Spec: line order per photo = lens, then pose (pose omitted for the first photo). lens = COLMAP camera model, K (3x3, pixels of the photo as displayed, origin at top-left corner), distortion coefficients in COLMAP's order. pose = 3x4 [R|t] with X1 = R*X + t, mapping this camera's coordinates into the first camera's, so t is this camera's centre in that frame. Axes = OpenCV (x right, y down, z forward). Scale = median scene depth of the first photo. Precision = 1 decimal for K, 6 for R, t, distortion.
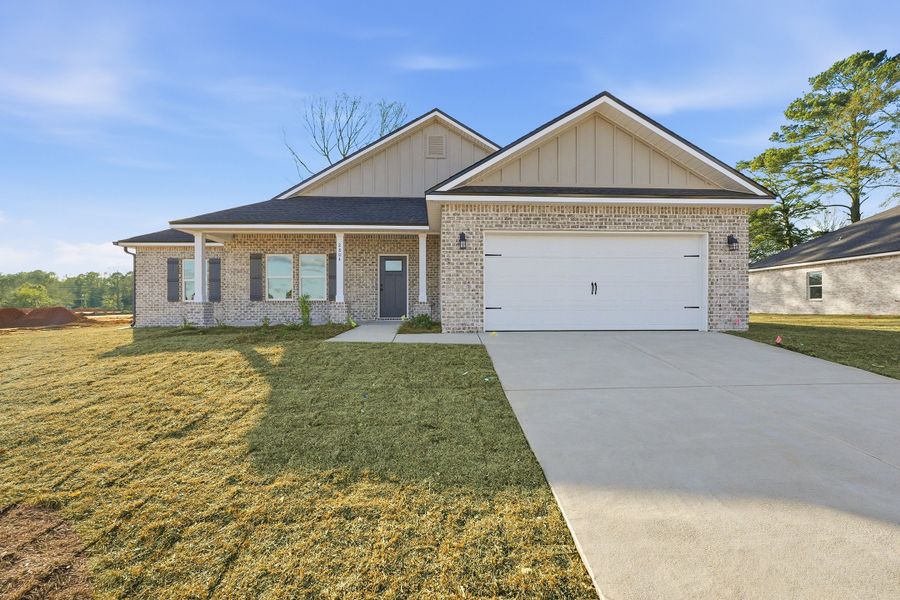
lens RADIAL K [[385.2, 0, 450.4], [0, 385.2, 296.8], [0, 0, 1]] dist [-0.001583, 0.000005]
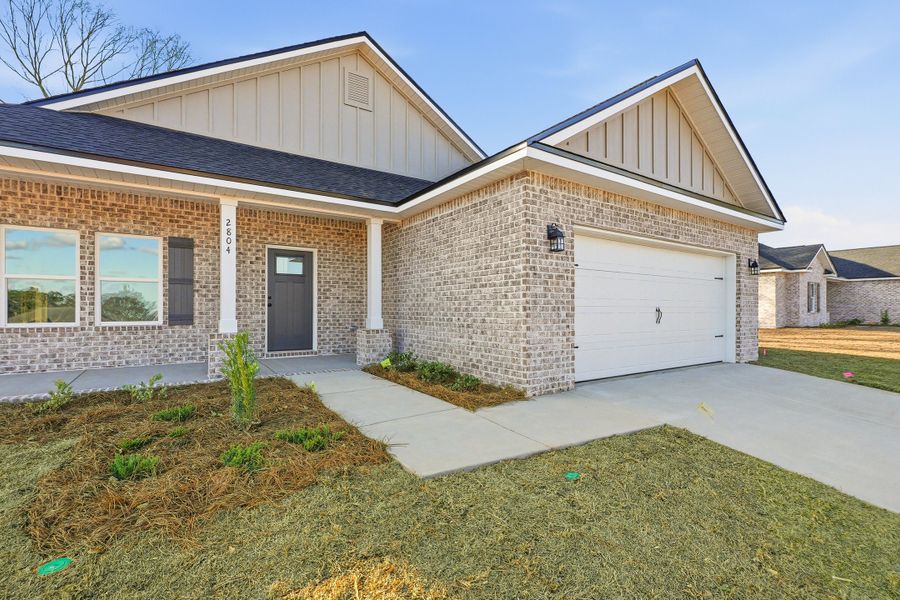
lens RADIAL K [[398.8, 0, 437.4], [0, 398.8, 303.1], [0, 0, 1]] dist [-0.001314, -0.000093]
pose [[0.871516, 0.012581, 0.490206, -0.264462], [-0.015217, 0.999883, 0.001393, -0.027258], [-0.490131, -0.008673, 0.871606, 0.346229]]
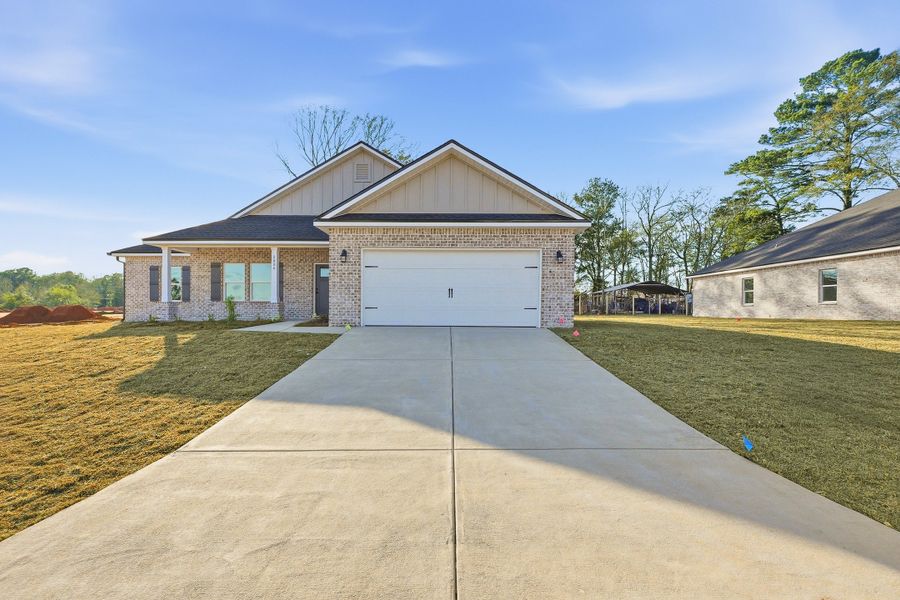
lens RADIAL K [[379.9, 0, 426.4], [0, 379.9, 302.9], [0, 0, 1]] dist [-0.000641, 0.000207]
pose [[0.997981, 0.007359, -0.063082, 0.246031], [-0.006711, 0.999923, 0.010482, -0.001006], [0.063154, -0.010038, 0.997953, -0.169521]]
